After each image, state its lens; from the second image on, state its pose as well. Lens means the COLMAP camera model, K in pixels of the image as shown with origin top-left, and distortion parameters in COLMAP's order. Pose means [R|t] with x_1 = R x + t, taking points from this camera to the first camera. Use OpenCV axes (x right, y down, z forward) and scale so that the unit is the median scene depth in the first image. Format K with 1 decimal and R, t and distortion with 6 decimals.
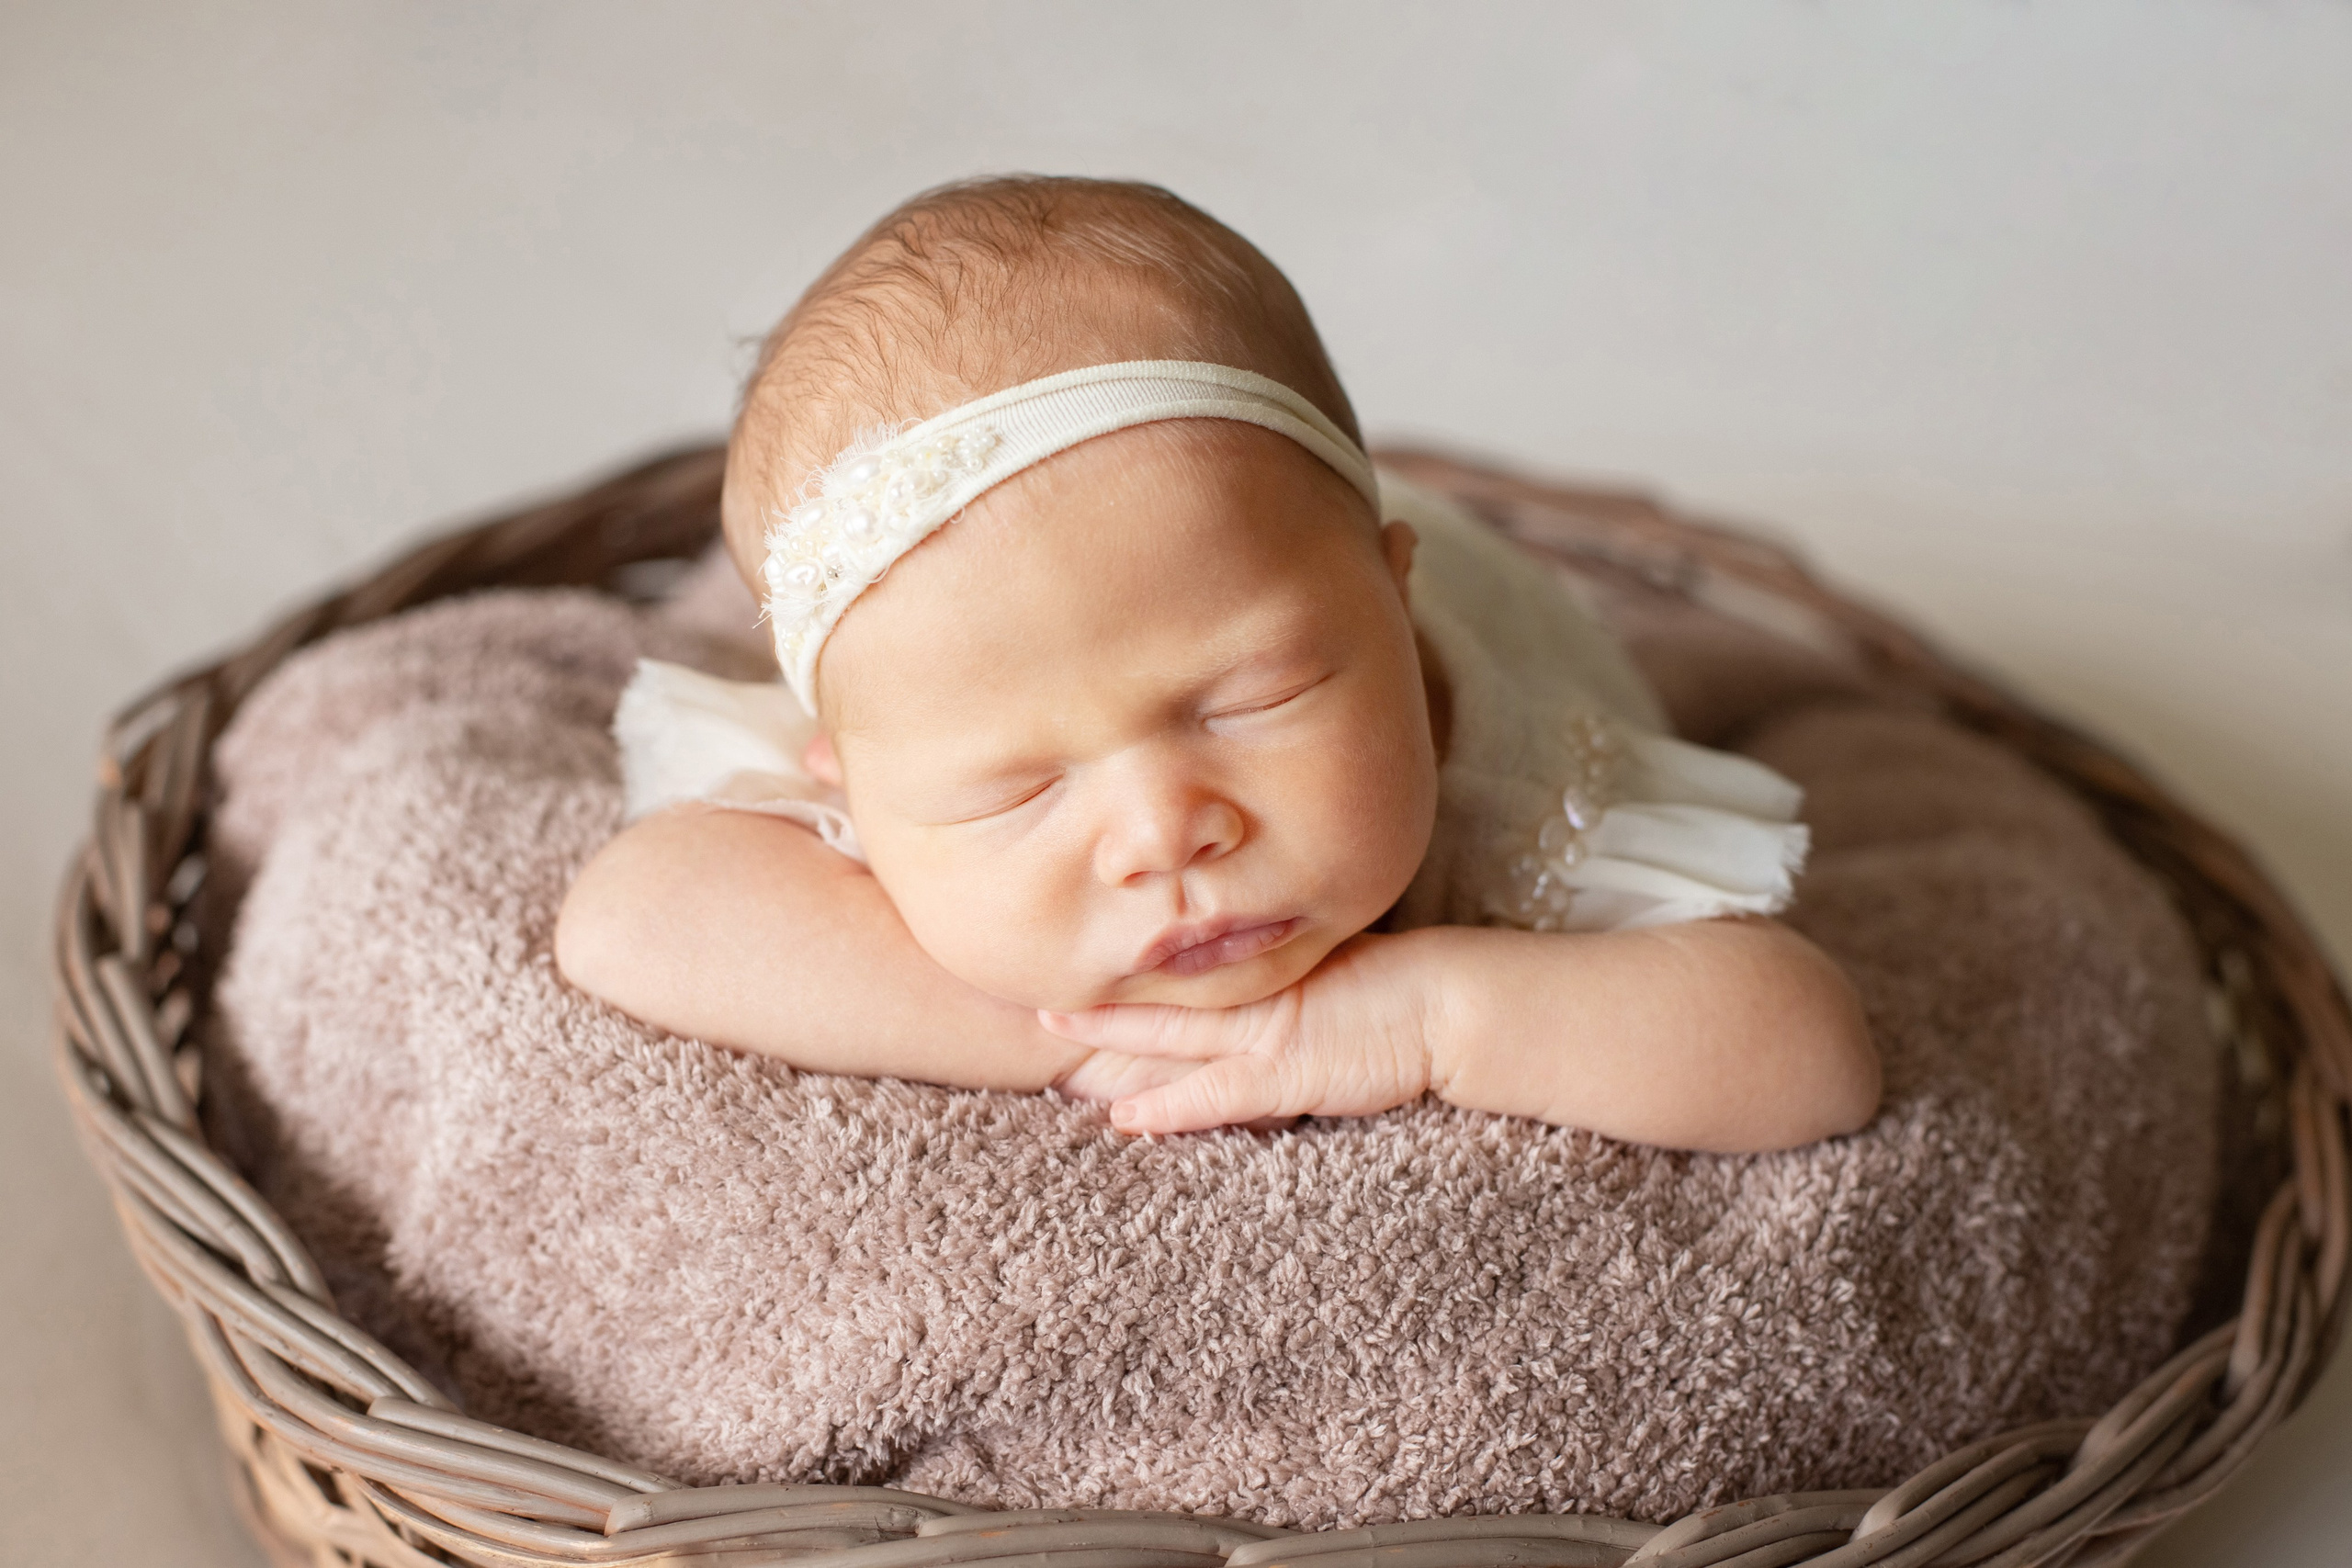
lens RADIAL K [[3549.2, 0, 1175.4], [0, 3549.2, 786.4], [0, 0, 1]] dist [-0.119501, 0.038785]
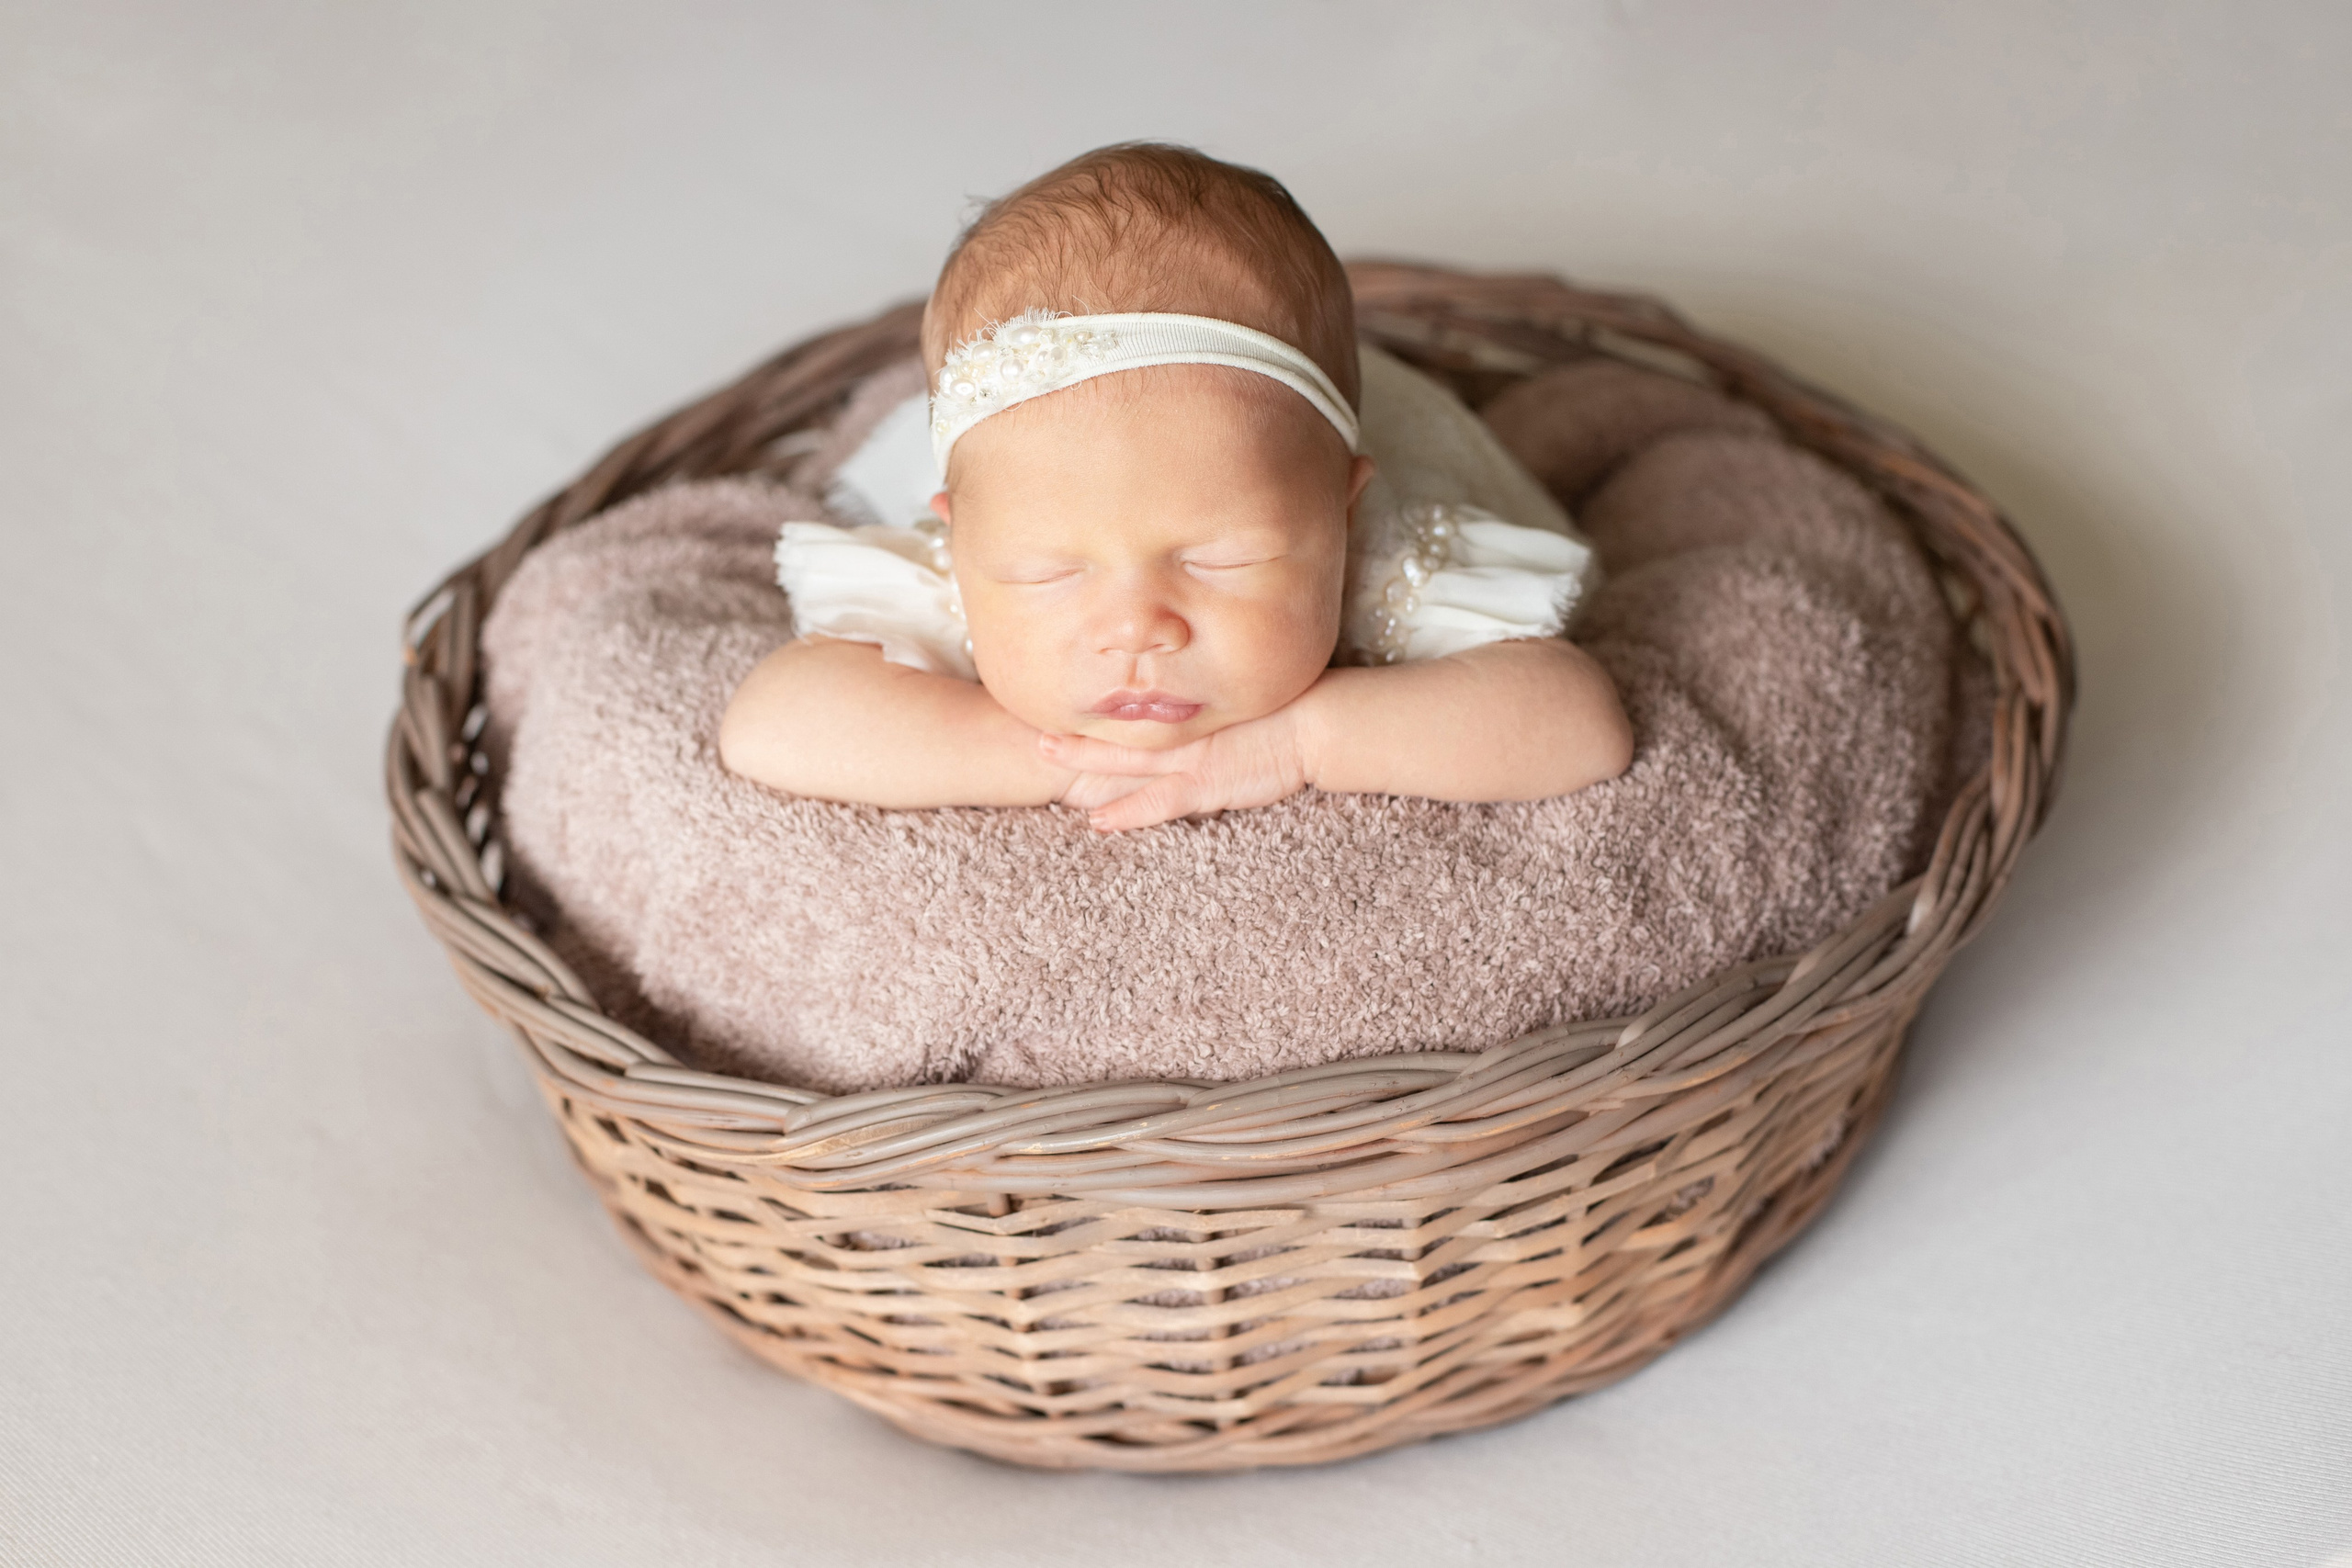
lens RADIAL K [[3549.2, 0, 1175.4], [0, 3549.2, 786.4], [0, 0, 1]] dist [-0.119501, 0.038785]
pose [[0.987962, -0.108518, -0.110251, 0.180596], [0.119501, 0.987942, 0.098438, -0.062728], [0.098240, -0.110428, 0.989017, -0.461810]]
